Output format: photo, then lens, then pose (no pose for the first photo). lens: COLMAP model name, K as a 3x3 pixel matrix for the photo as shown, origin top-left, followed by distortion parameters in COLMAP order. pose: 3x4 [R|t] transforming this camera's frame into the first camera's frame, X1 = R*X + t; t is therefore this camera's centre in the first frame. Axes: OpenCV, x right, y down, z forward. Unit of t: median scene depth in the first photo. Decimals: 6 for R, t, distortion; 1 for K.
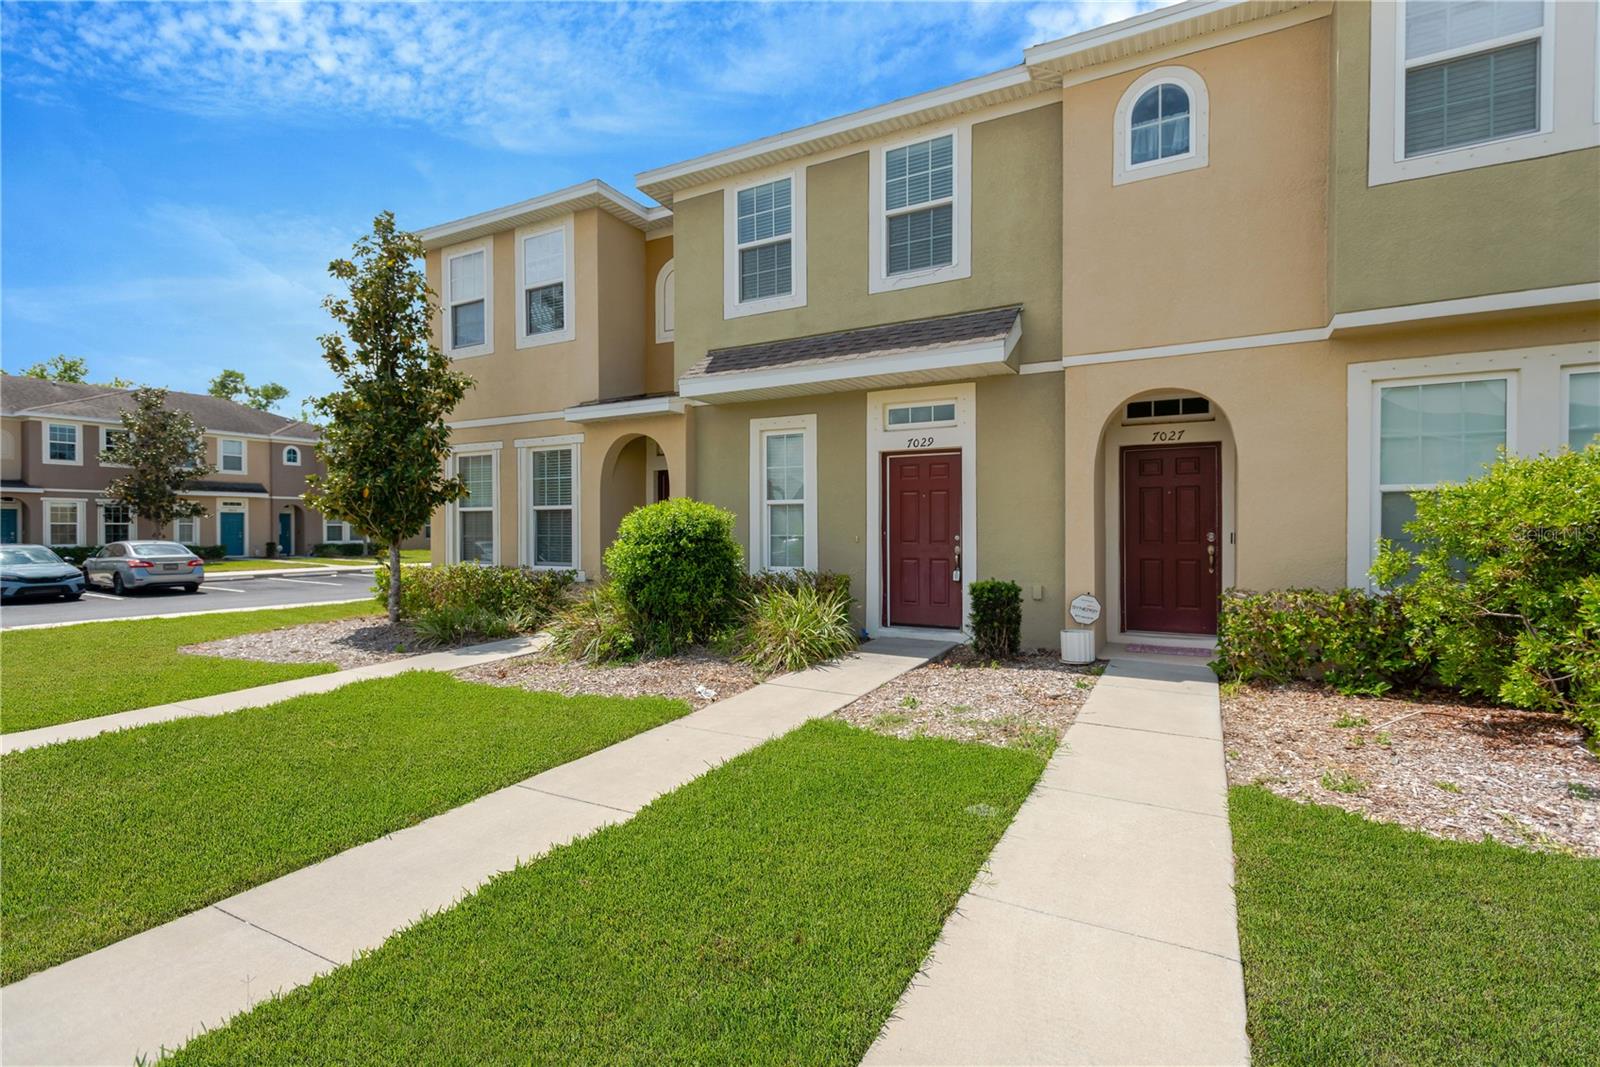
lens RADIAL K [[746.6, 0, 800.2], [0, 746.6, 533.9], [0, 0, 1]] dist [0.015566, -0.005321]
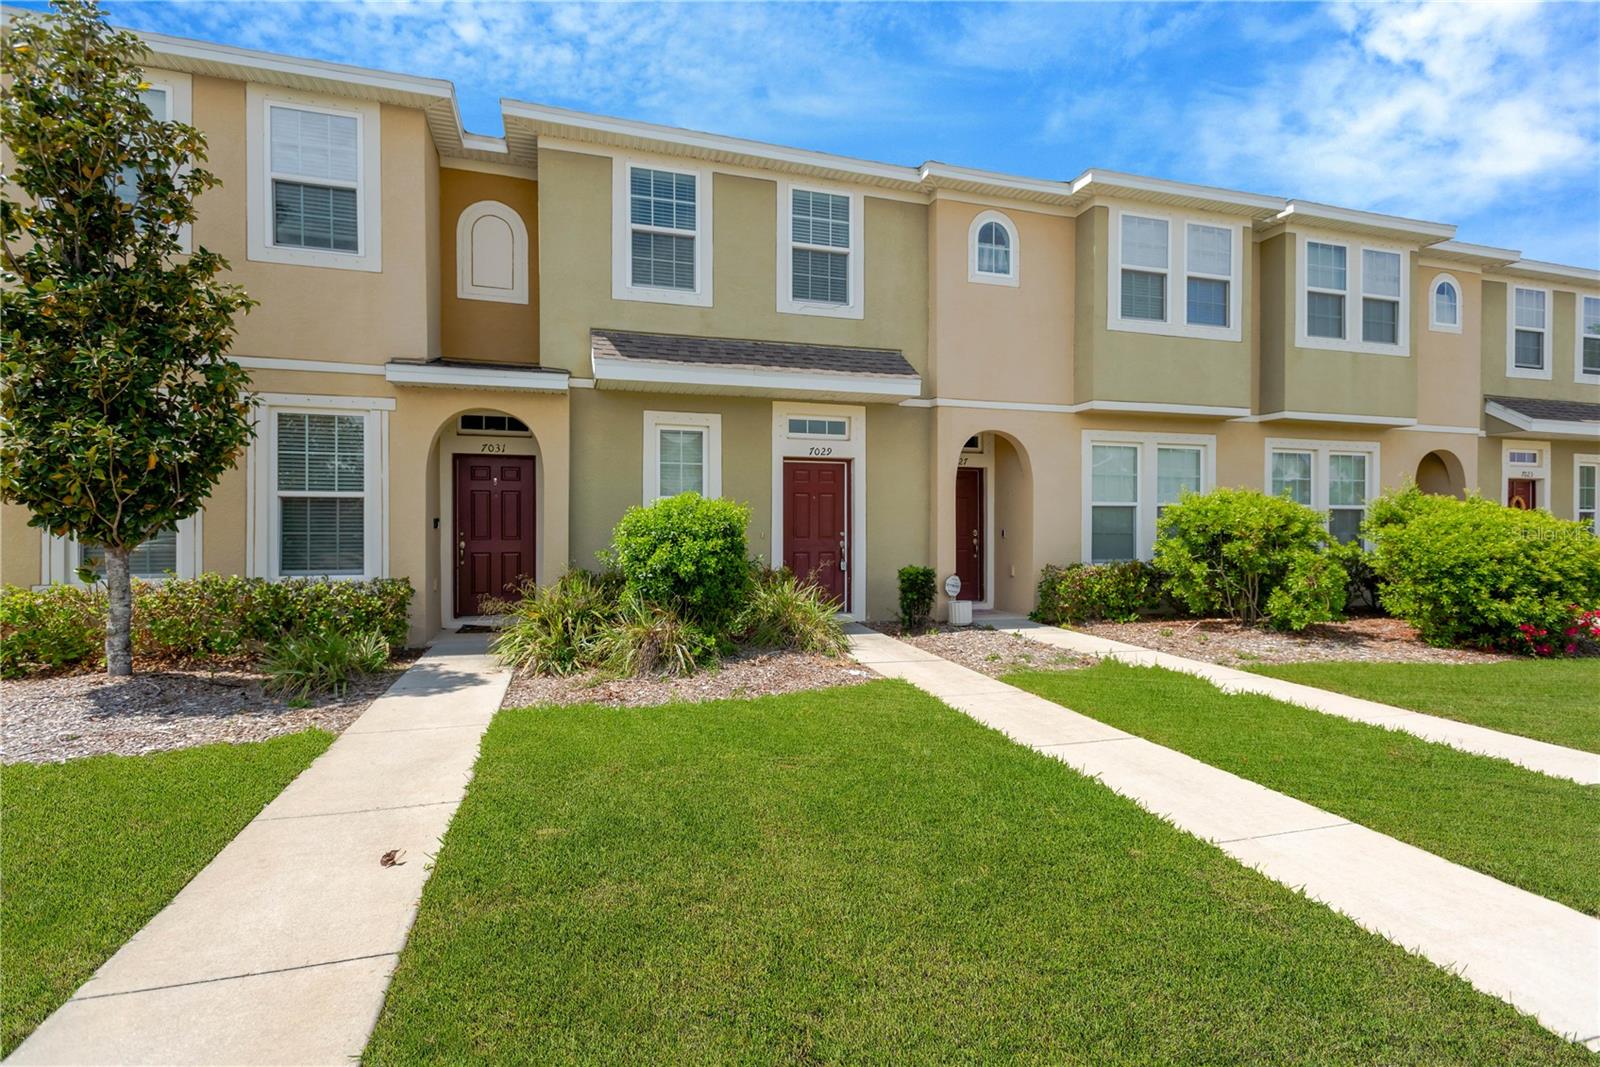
lens RADIAL K [[746.6, 0, 803.3], [0, 746.6, 530.9], [0, 0, 1]] dist [0.015566, -0.005321]
pose [[0.698854, 0.000766, 0.715264, -0.668603], [0.001287, 0.999996, -0.002328, 0.003263], [-0.715263, 0.002547, 0.698850, 0.206741]]
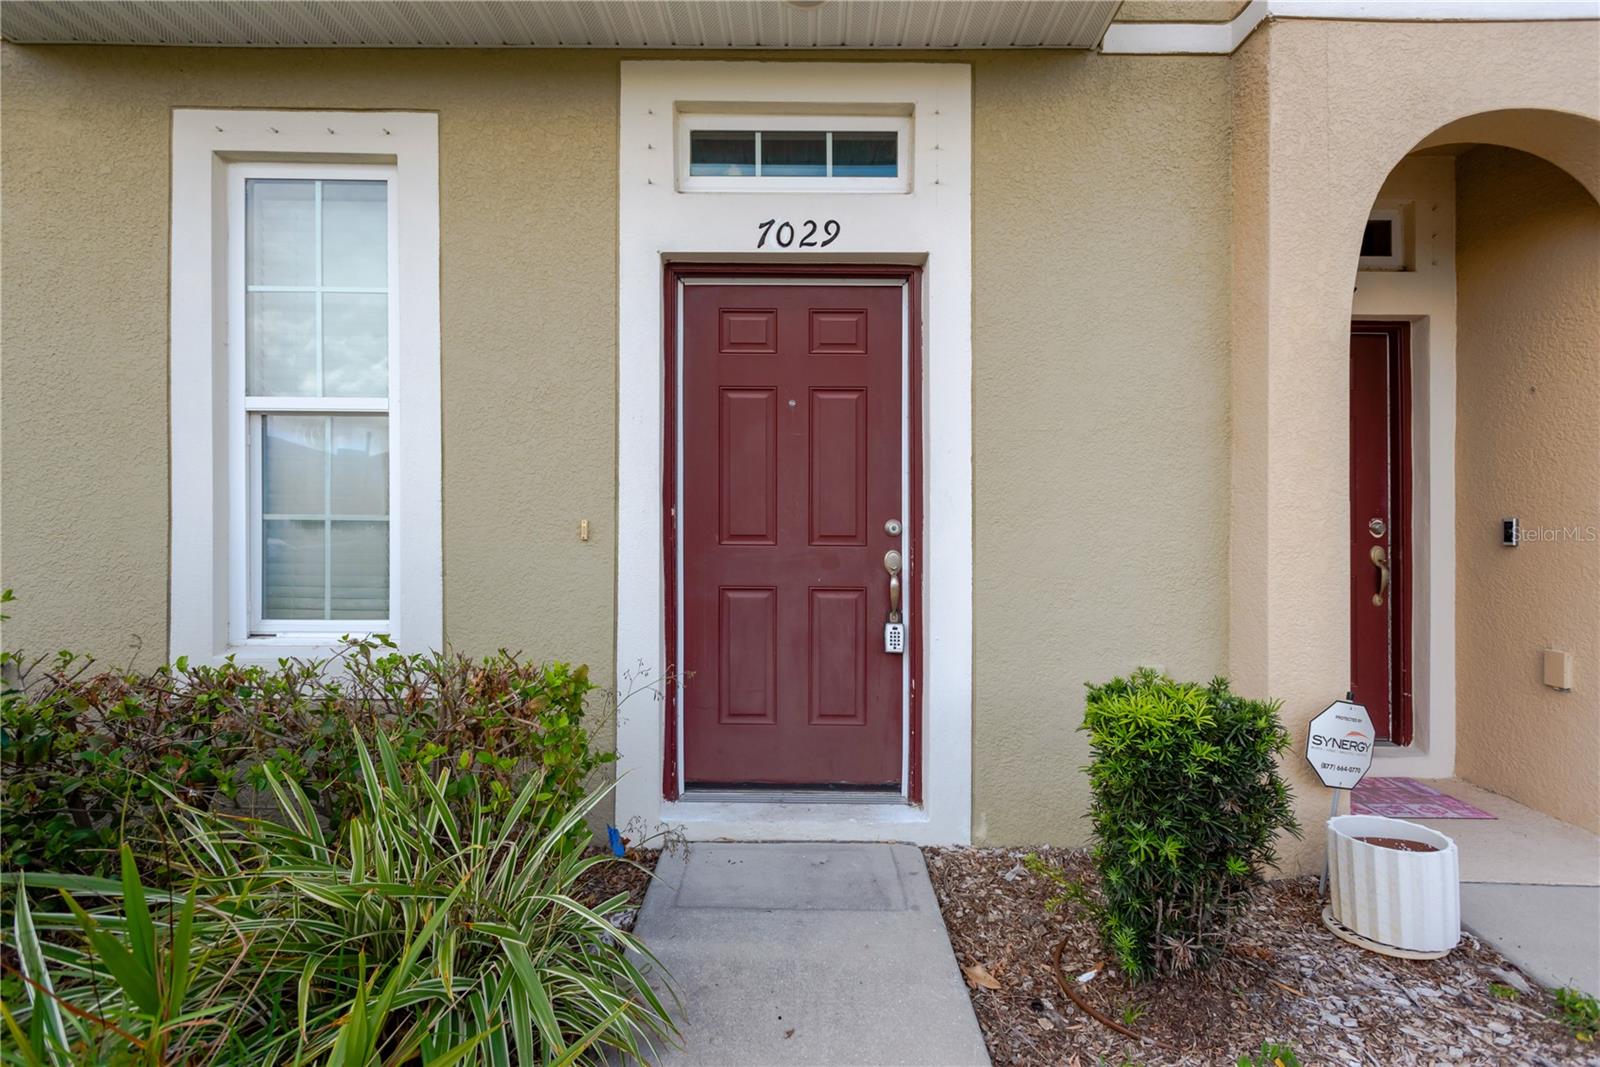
lens RADIAL K [[746.6, 0, 802.8], [0, 746.6, 533.6], [0, 0, 1]] dist [0.015566, -0.005321]
pose [[0.881983, -0.000336, 0.471282, 0.010265], [-0.003228, 0.999972, 0.006753, 0.006099], [-0.471271, -0.007477, 0.881957, 0.697322]]
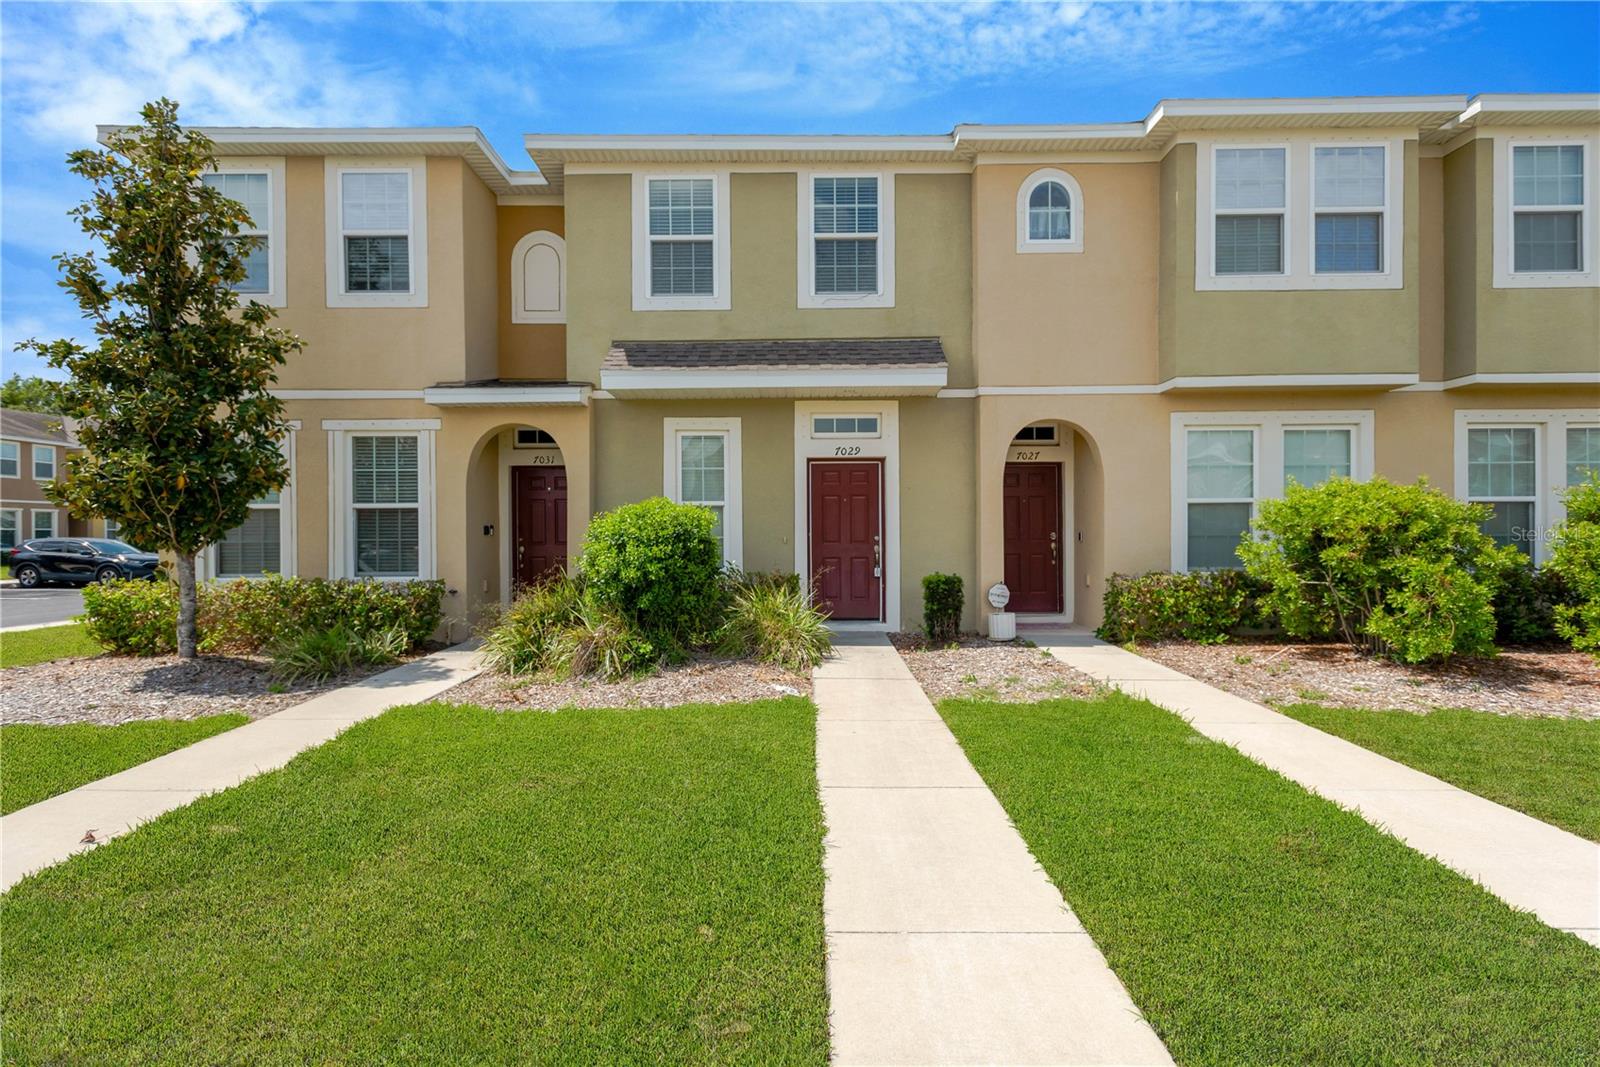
lens RADIAL K [[746.6, 0, 802.2], [0, 746.6, 534.6], [0, 0, 1]] dist [0.015566, -0.005321]
pose [[0.880121, -0.004403, 0.474729, -0.407892], [0.006270, 0.999978, -0.002349, 0.002073], [-0.474708, 0.005043, 0.880129, 0.067943]]
